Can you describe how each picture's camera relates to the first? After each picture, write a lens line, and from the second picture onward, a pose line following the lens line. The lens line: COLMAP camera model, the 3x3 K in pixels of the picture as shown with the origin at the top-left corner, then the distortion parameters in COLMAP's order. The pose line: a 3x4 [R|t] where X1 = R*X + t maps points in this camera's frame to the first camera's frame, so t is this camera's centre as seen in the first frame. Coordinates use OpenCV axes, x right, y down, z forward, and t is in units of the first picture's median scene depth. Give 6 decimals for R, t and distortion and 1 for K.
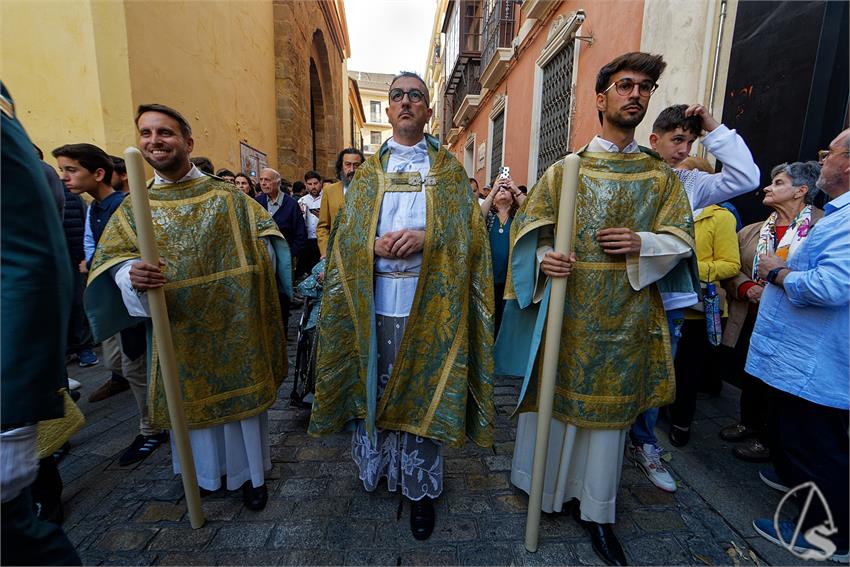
lens RADIAL K [[369.4, 0, 426.0], [0, 369.4, 288.6], [0, 0, 1]] dist [0.003067, -0.002106]
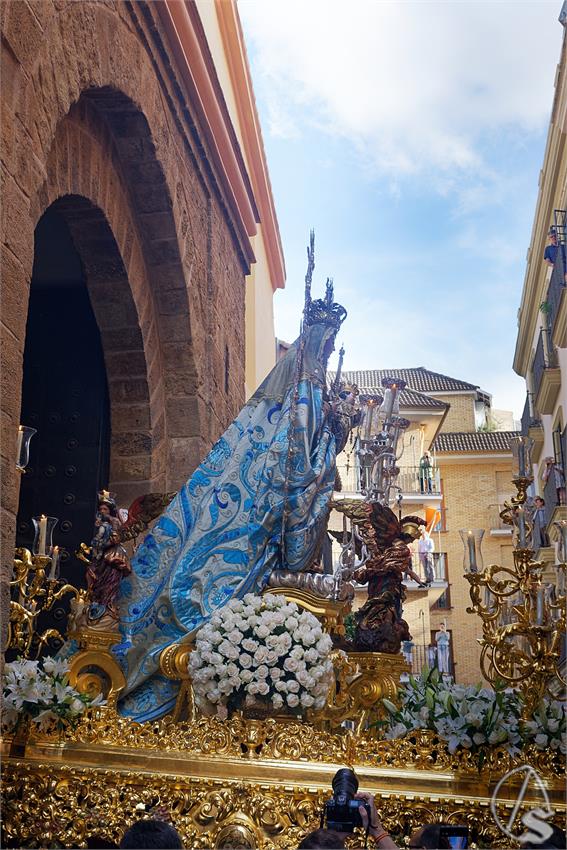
lens RADIAL K [[1075.0, 0, 286.6], [0, 1075.0, 427.6], [0, 0, 1]] dist [0.005686, 0.000000]
pose [[0.976659, -0.092113, -0.194043, -0.091377], [-0.011463, 0.879743, -0.475311, -0.228213], [0.214491, 0.466441, 0.858153, 0.639136]]
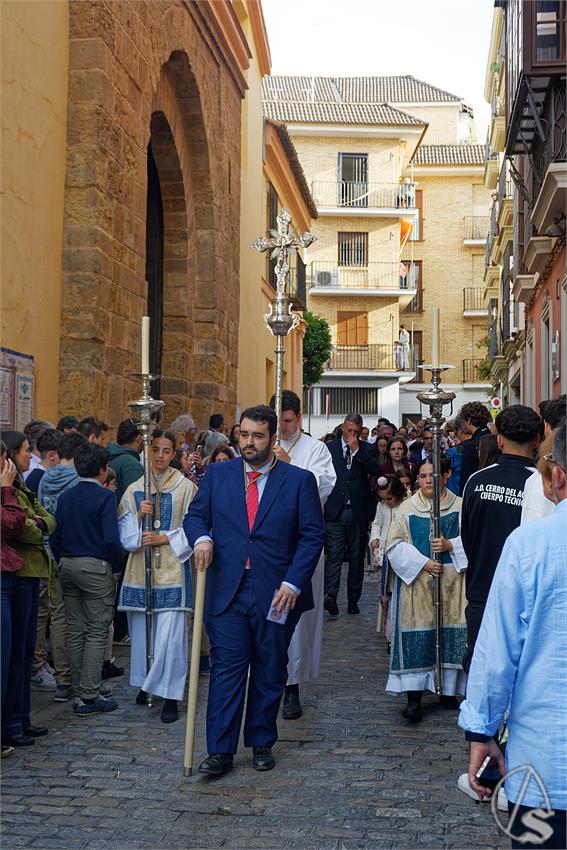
lens RADIAL K [[1174.7, 0, 270.5], [0, 1174.7, 461.8], [0, 0, 1]] dist [-0.003379, 0.000000]
pose [[0.976302, -0.011646, -0.216098, 0.118503], [-0.029982, 0.981642, -0.188359, 0.012126], [0.214324, 0.190375, 0.958031, -0.208825]]
